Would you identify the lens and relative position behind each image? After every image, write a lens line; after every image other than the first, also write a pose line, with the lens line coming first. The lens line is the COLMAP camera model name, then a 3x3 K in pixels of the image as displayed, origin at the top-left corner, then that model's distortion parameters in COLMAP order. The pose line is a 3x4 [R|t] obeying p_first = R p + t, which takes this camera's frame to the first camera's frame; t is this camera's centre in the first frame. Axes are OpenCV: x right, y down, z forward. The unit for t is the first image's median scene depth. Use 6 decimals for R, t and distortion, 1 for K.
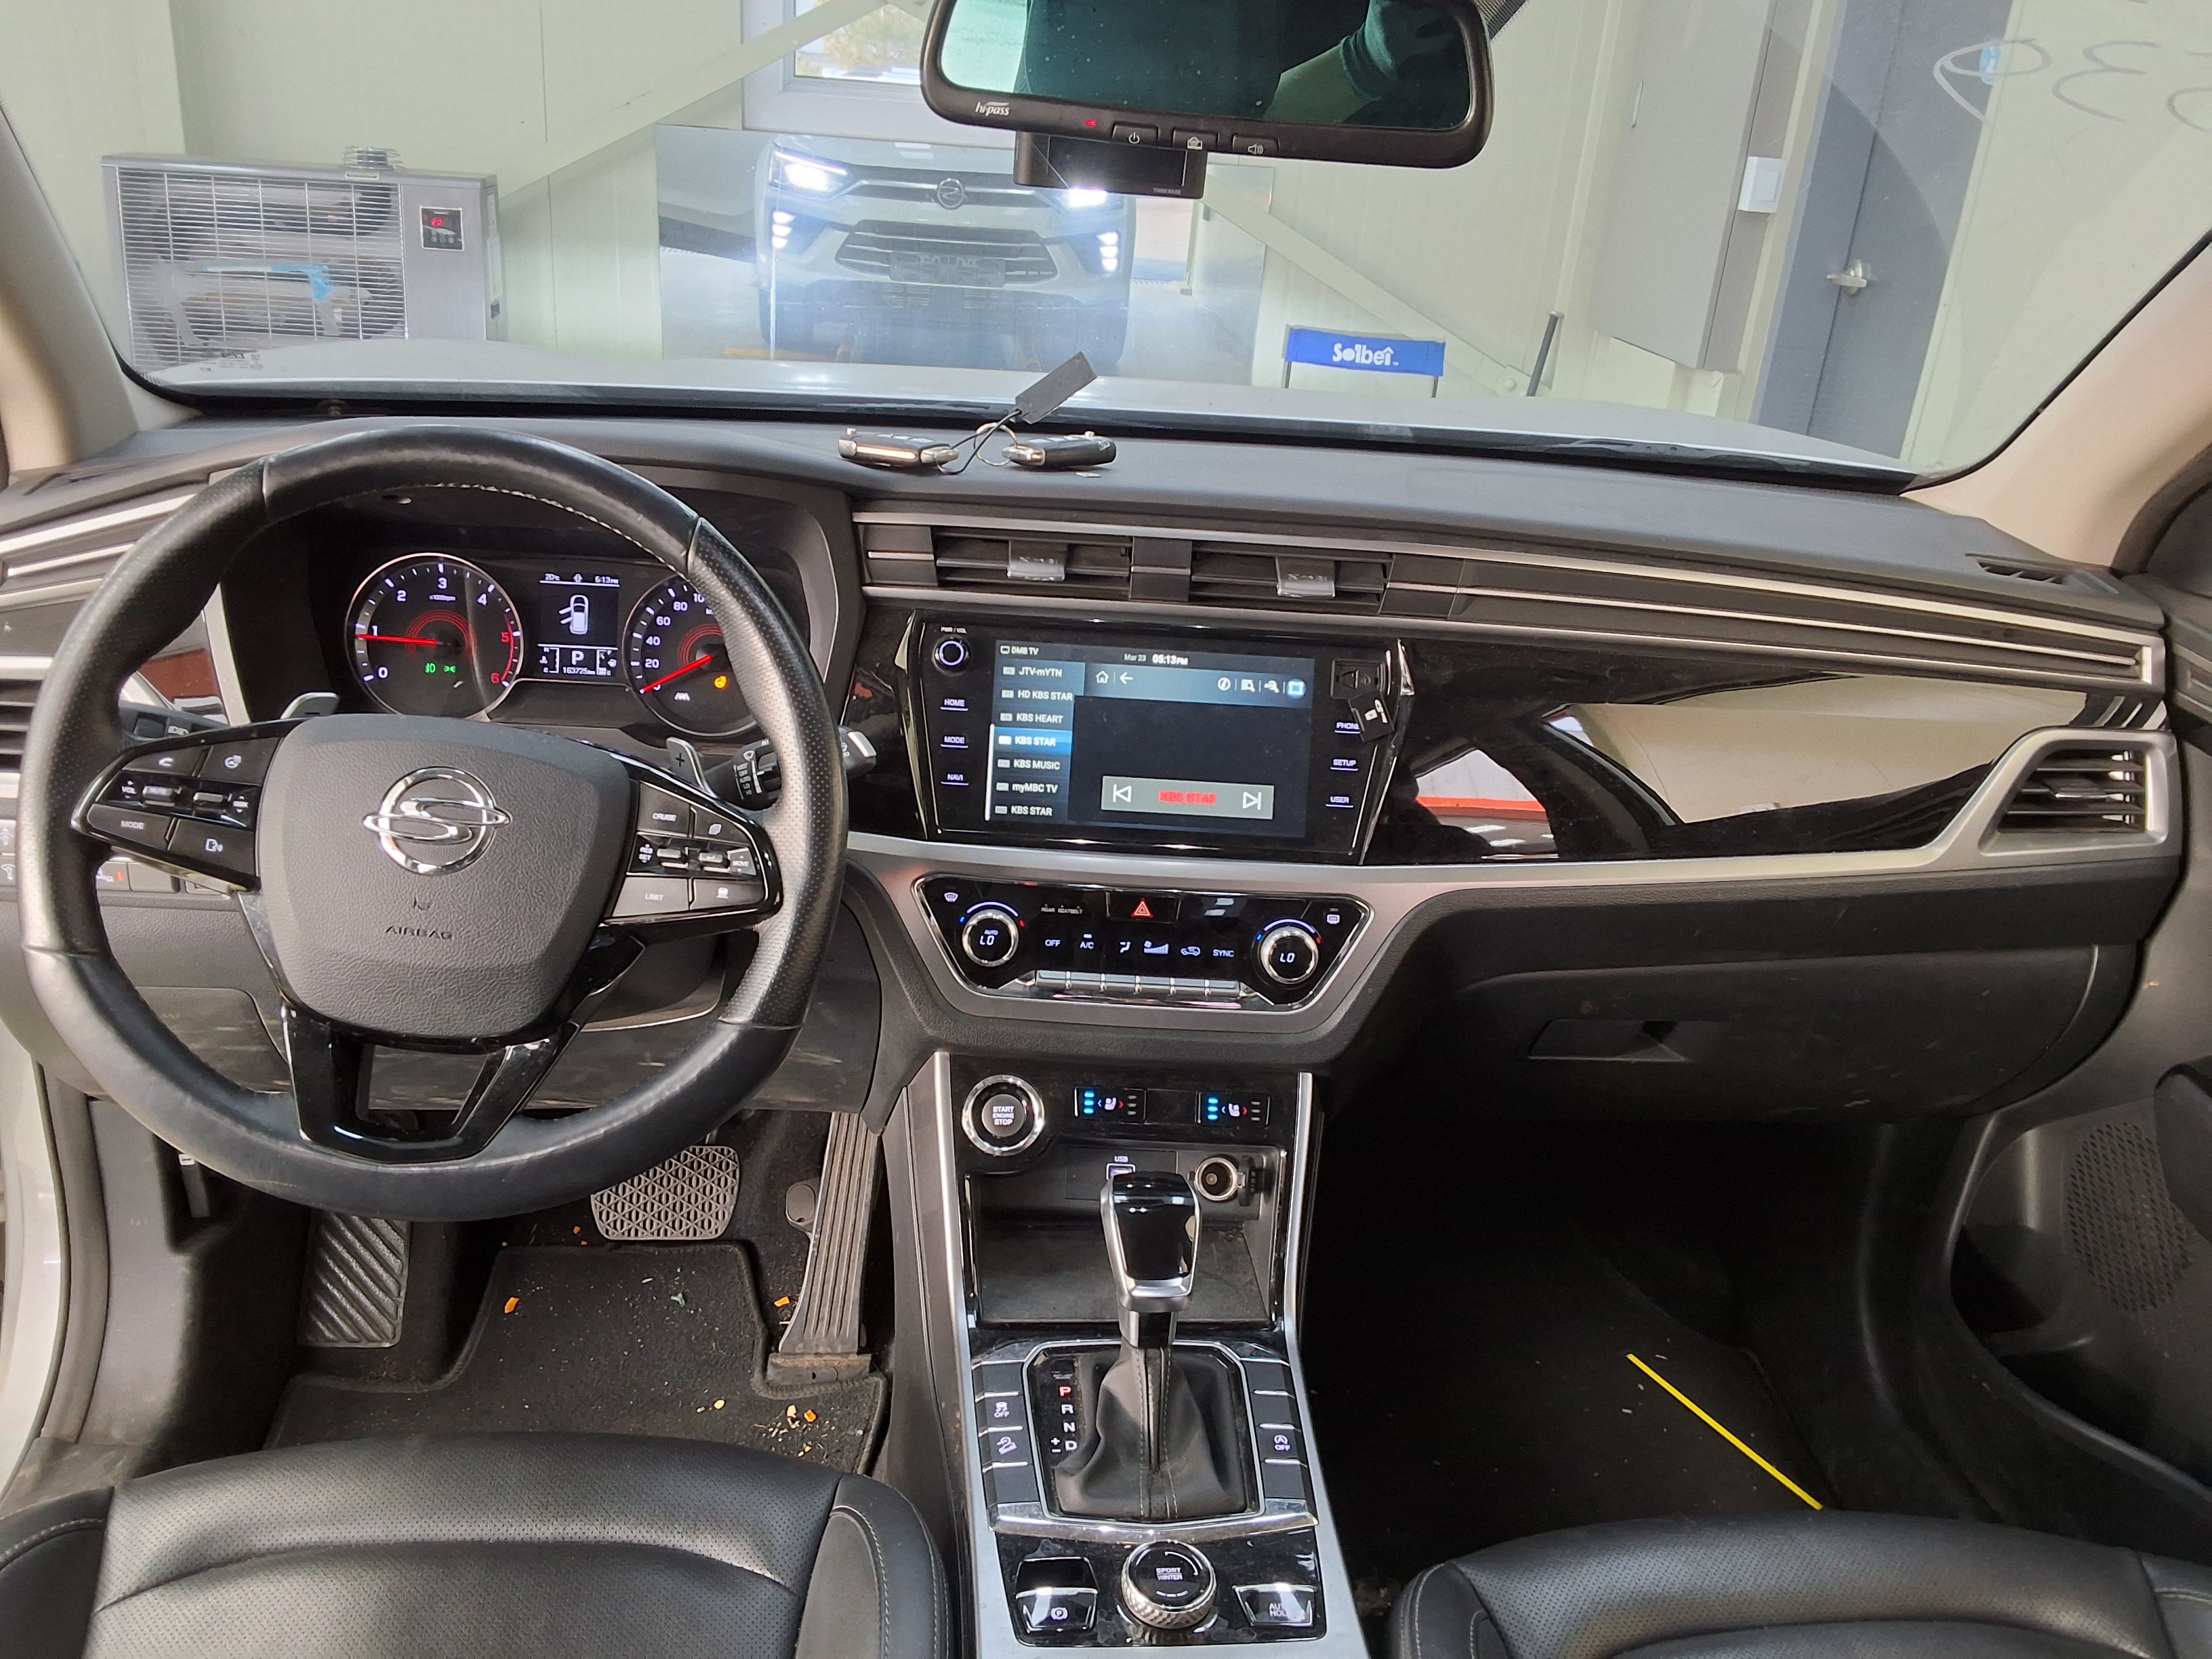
lens RADIAL K [[1772.8, 0, 1106.5], [0, 1772.8, 833.4], [0, 0, 1]] dist [0.059020, -0.082926]
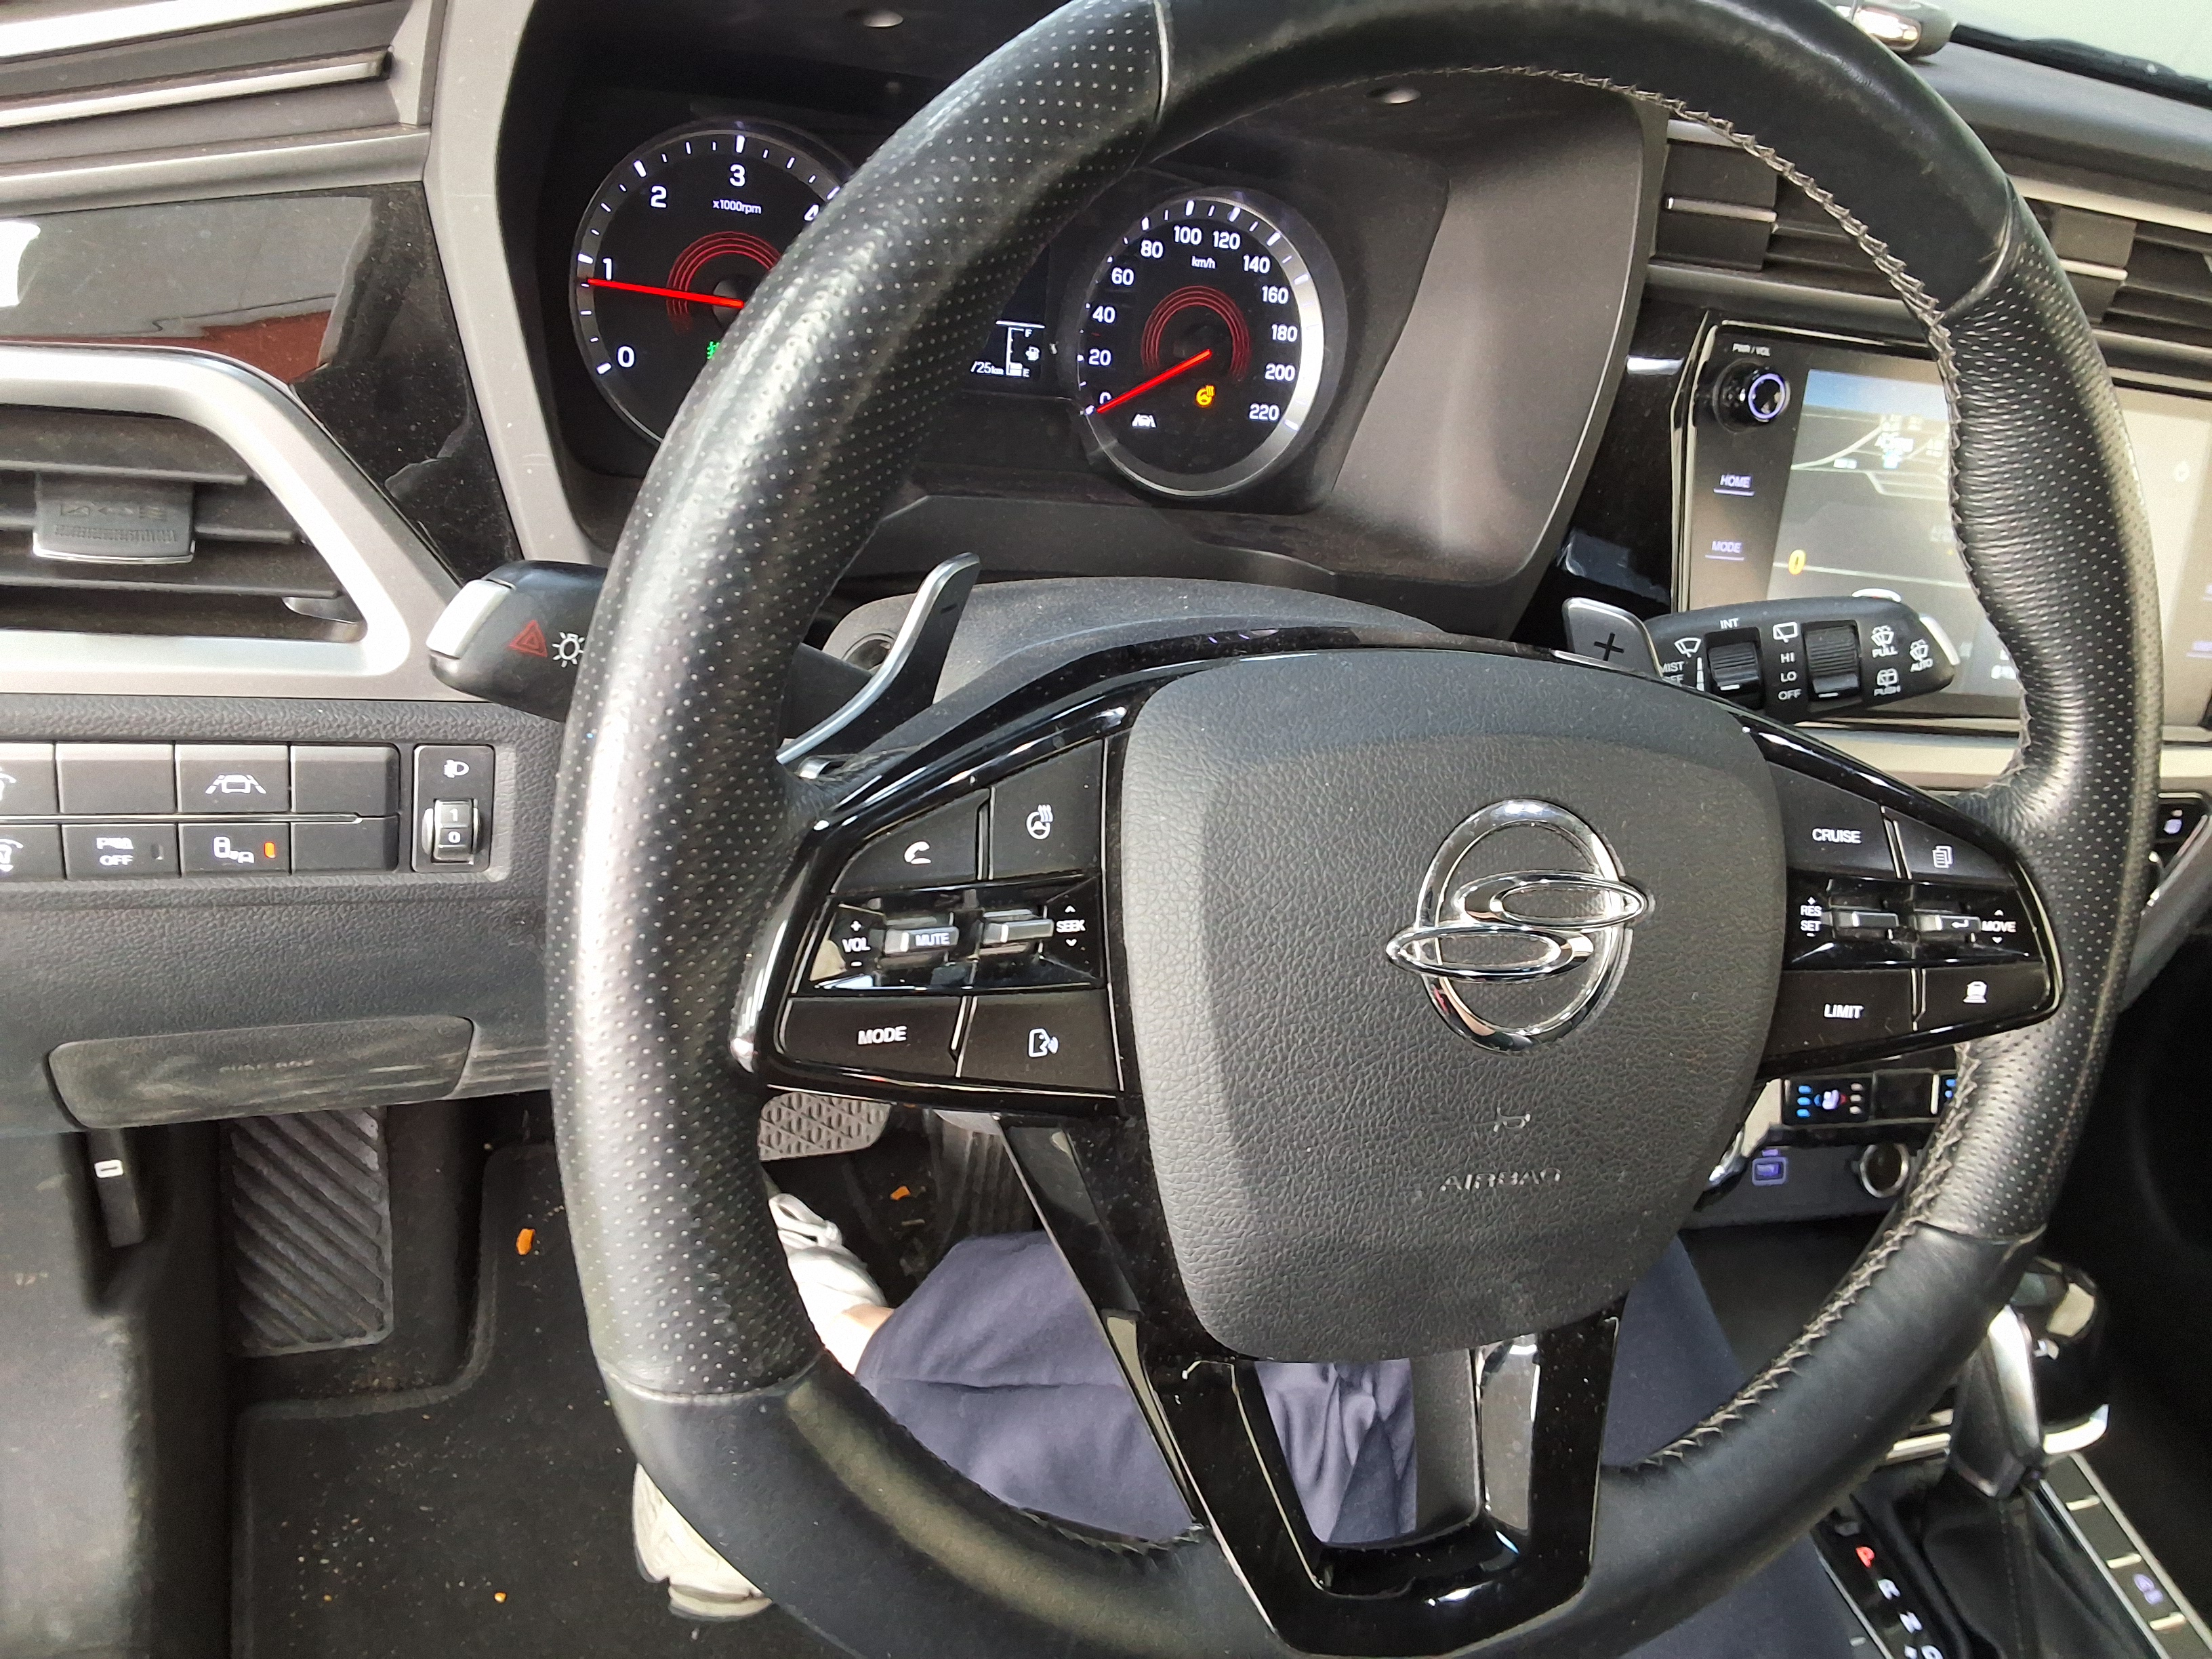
lens RADIAL K [[1772.8, 0, 1121.9], [0, 1772.8, 836.3], [0, 0, 1]] dist [0.059020, -0.082926]
pose [[0.956437, -0.030019, 0.290391, -0.413690], [-0.046634, 0.966216, 0.253478, -0.092673], [-0.288190, -0.255978, 0.922725, 0.459699]]
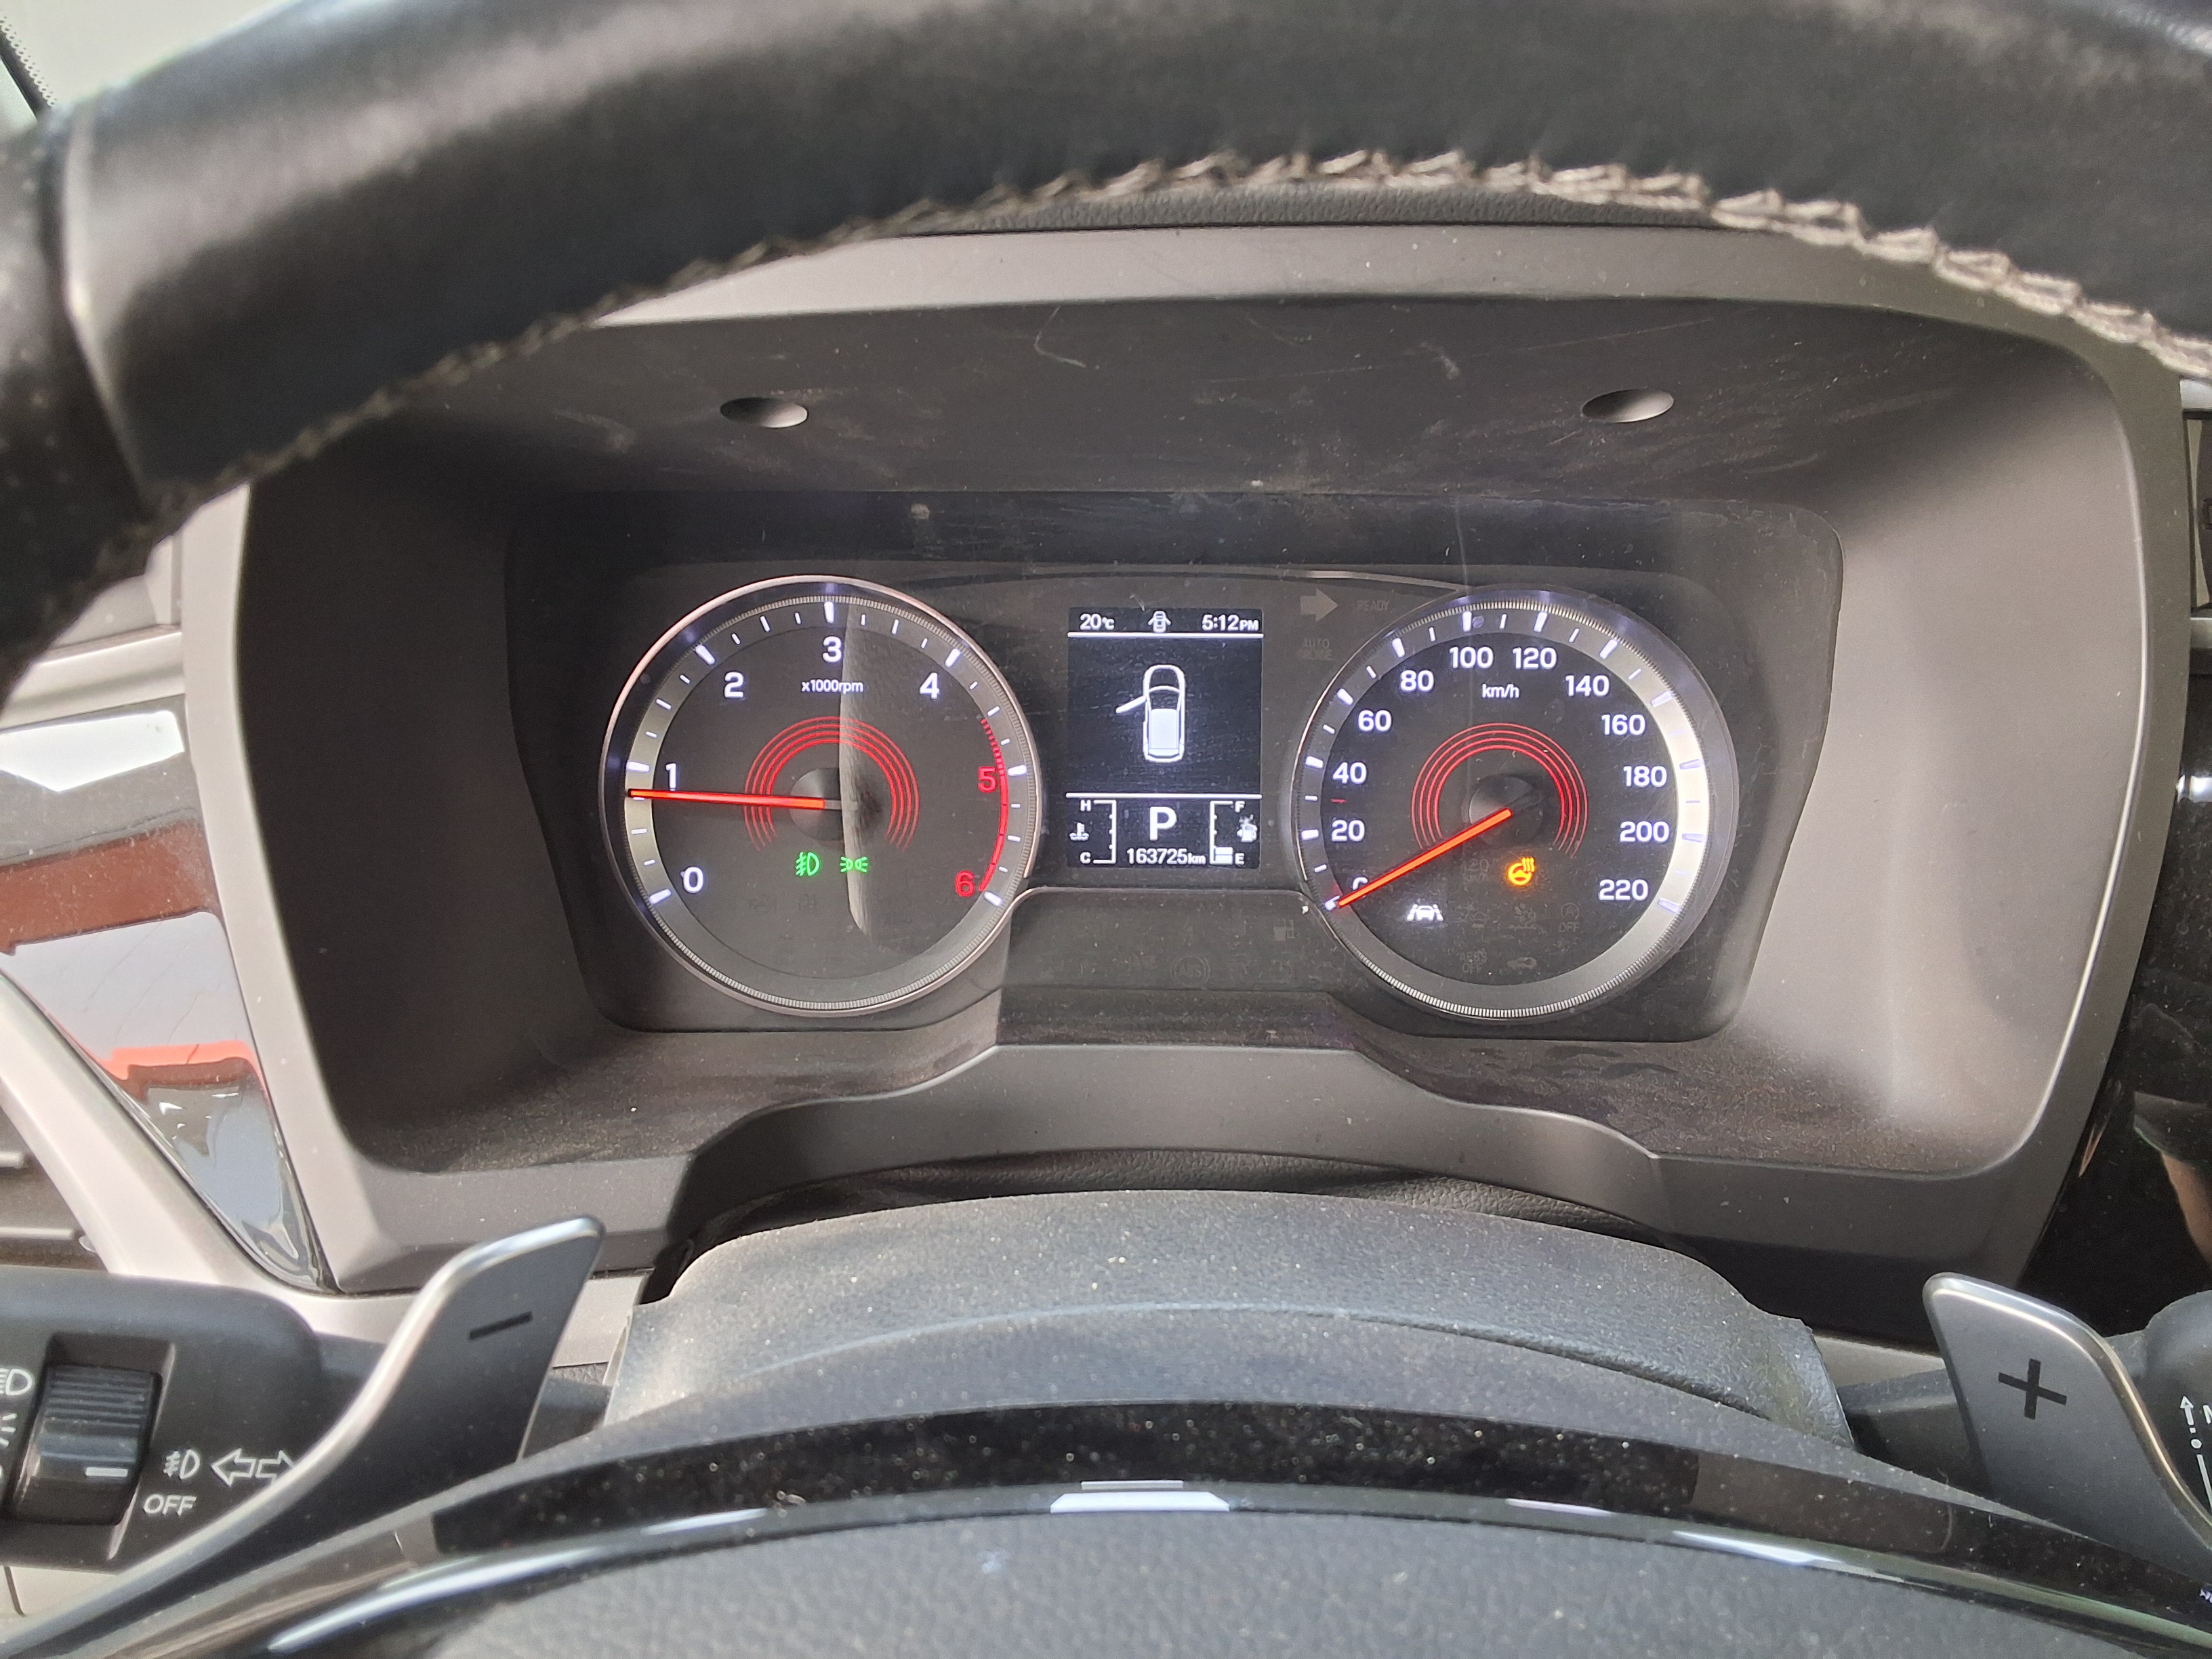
lens RADIAL K [[1772.8, 0, 1062.5], [0, 1772.8, 822.0], [0, 0, 1]] dist [0.059020, -0.082926]
pose [[0.991603, -0.027129, -0.126445, -0.269394], [0.026381, 0.999623, -0.007587, -0.096549], [0.126603, 0.004188, 0.991945, 0.609378]]
